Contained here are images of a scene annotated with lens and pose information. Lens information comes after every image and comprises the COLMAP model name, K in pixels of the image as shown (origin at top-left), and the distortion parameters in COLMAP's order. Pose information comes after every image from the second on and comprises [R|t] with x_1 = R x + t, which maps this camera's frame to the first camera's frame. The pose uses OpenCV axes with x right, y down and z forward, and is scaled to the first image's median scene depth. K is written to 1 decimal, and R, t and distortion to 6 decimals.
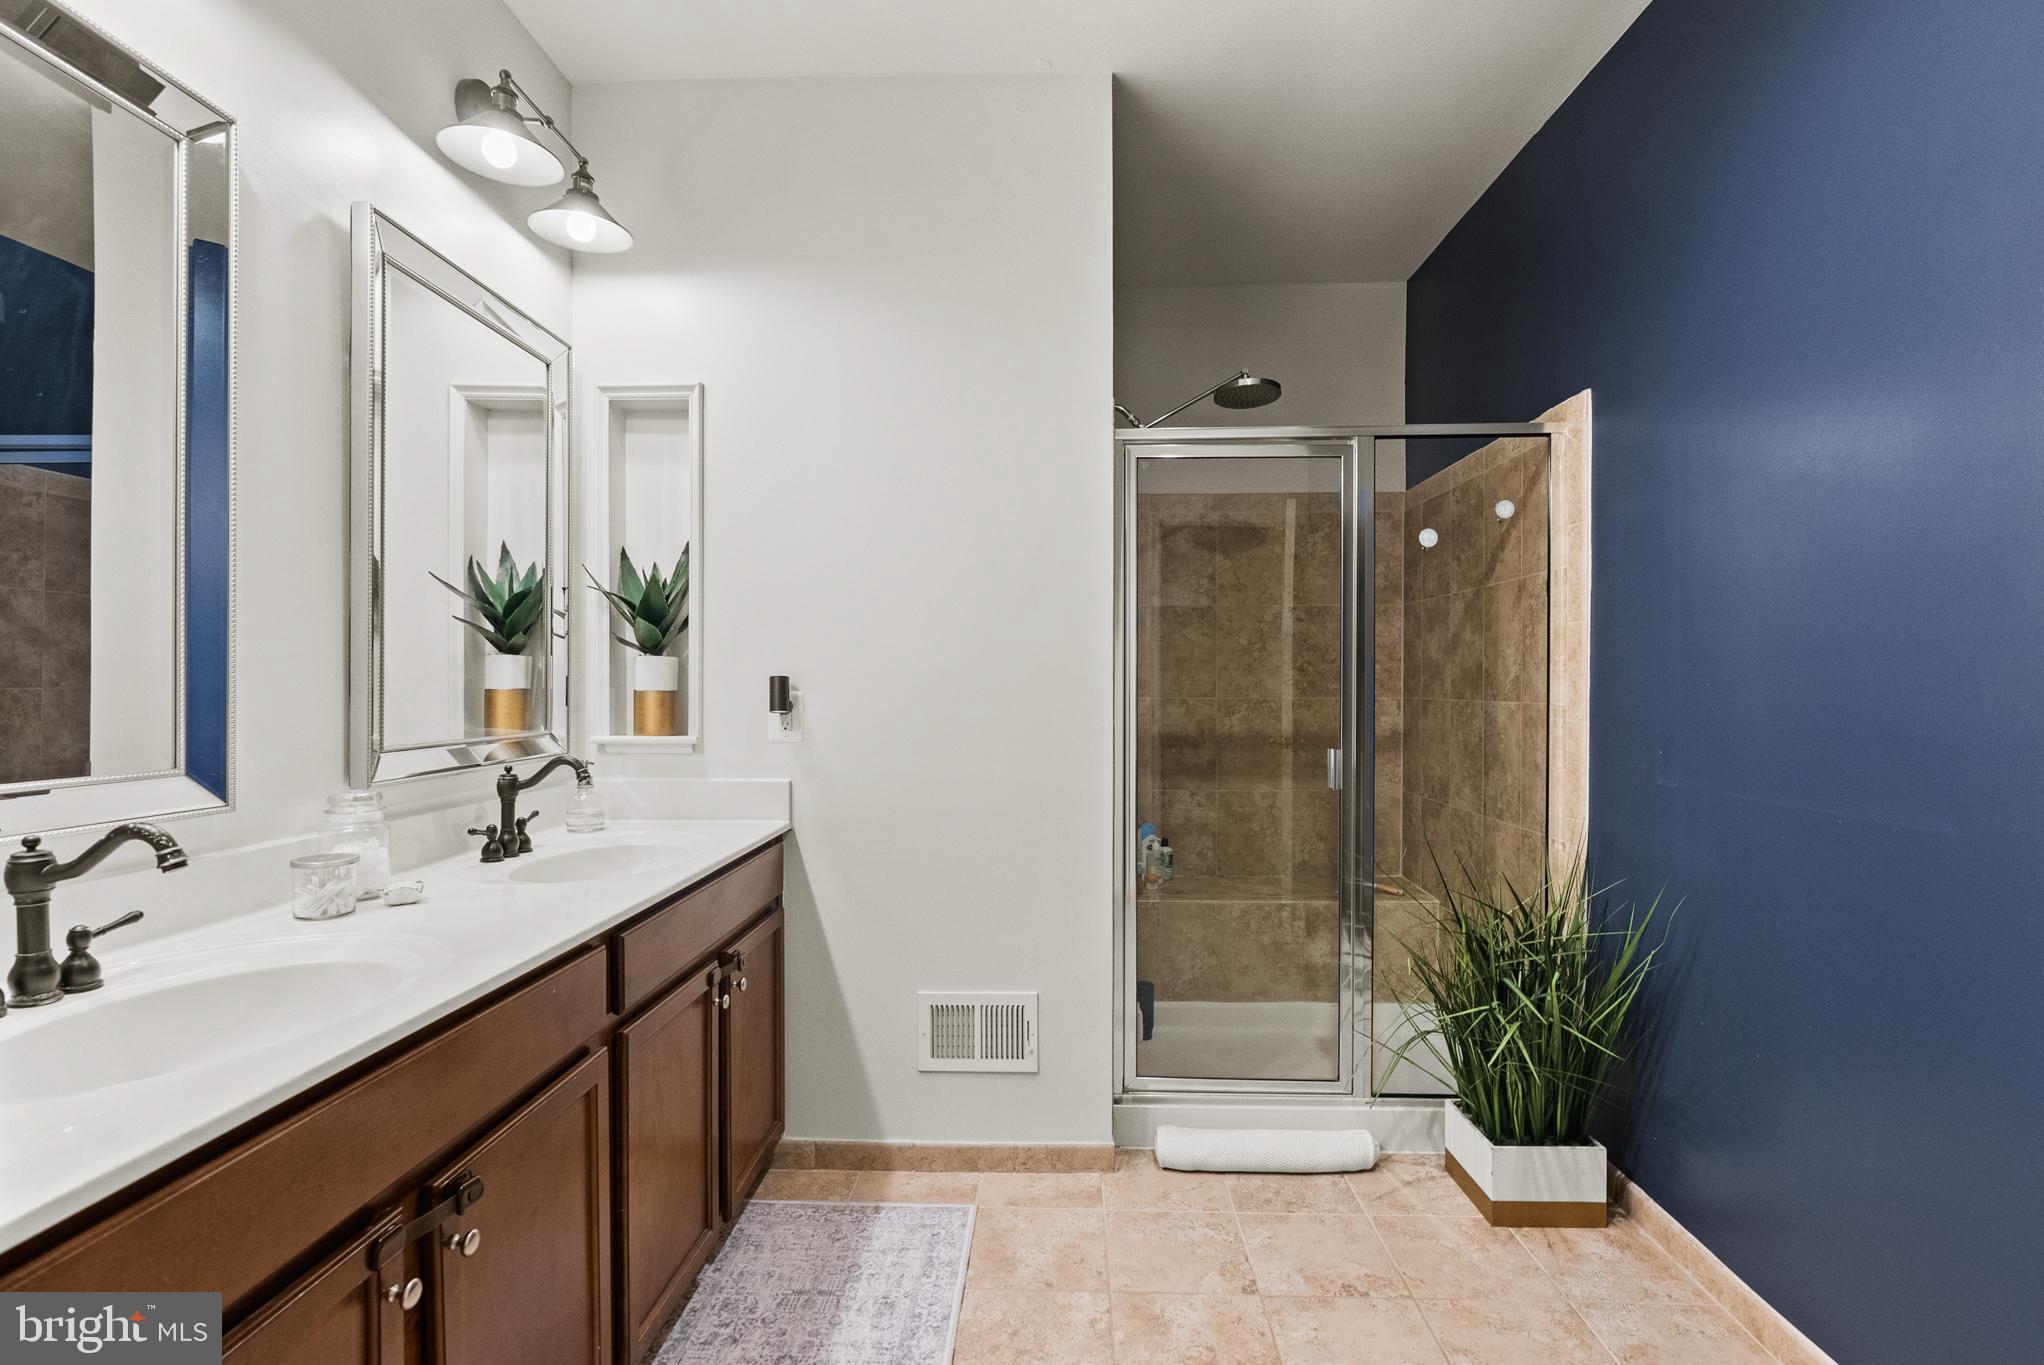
lens RADIAL K [[992.1, 0, 1022.0], [0, 992.1, 682.5], [0, 0, 1]] dist [0.000499, -0.000421]
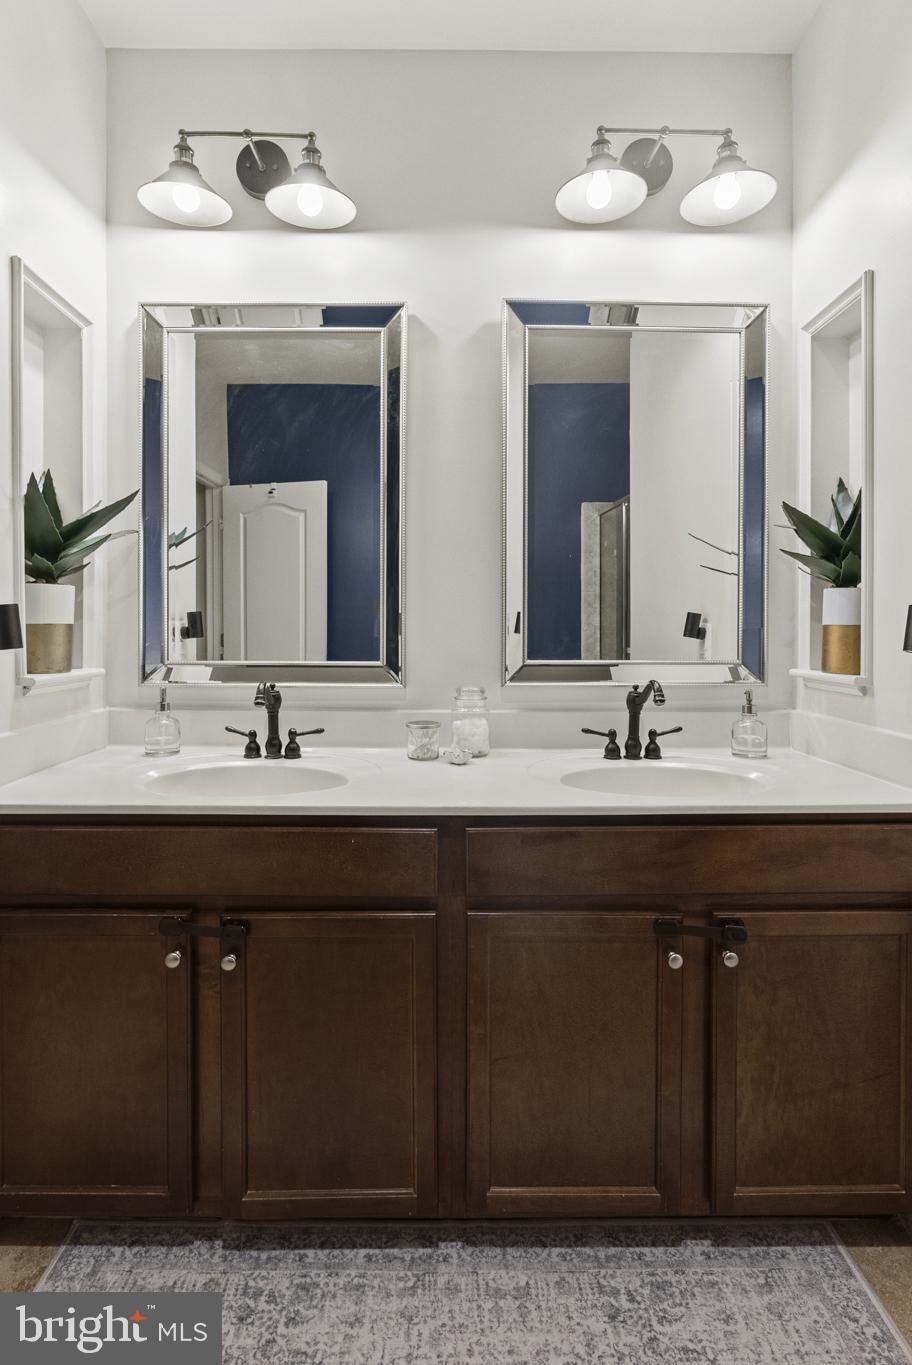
lens RADIAL K [[662.6, 0, 452.1], [0, 662.6, 629.3], [0, 0, 1]] dist [0.000499, -0.000421]
pose [[0.038872, 0.006460, -0.999223, 0.294469], [-0.002317, 0.999977, 0.006374, 0.010302], [0.999242, 0.002068, 0.038886, 0.747024]]
